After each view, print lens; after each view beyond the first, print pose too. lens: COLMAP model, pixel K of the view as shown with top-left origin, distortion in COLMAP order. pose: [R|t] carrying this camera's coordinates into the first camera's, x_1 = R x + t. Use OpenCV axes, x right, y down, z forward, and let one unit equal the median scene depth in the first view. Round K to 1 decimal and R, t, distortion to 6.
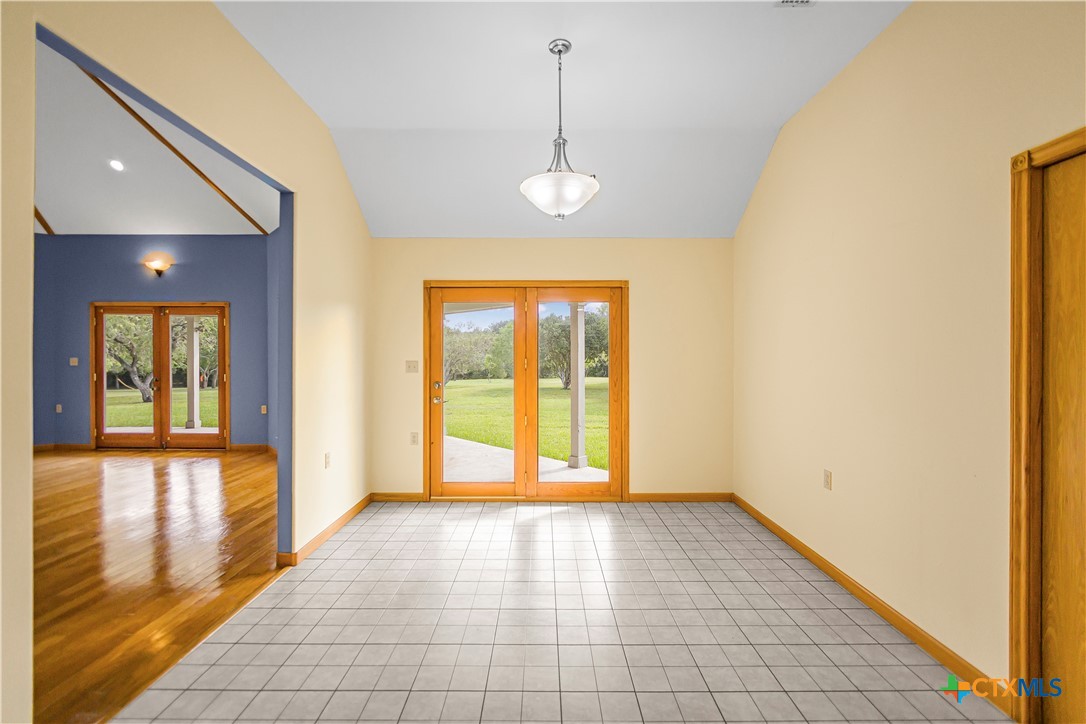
lens RADIAL K [[463.9, 0, 543.0], [0, 463.9, 358.5], [0, 0, 1]] dist [-0.001263, 0.000077]
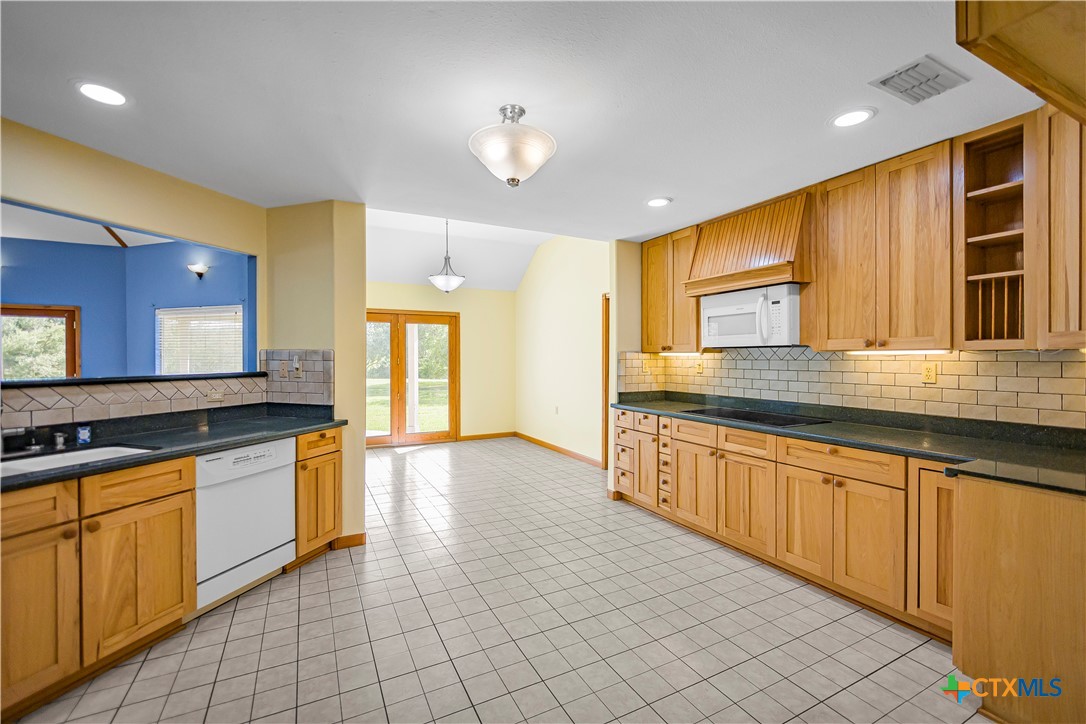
lens RADIAL K [[463.9, 0, 543.0], [0, 463.9, 358.5], [0, 0, 1]] dist [-0.001263, 0.000077]
pose [[0.888324, -0.003043, 0.459207, -0.217952], [0.003490, 0.999994, -0.000124, 0.002481], [-0.459204, 0.001713, 0.888329, -0.441463]]
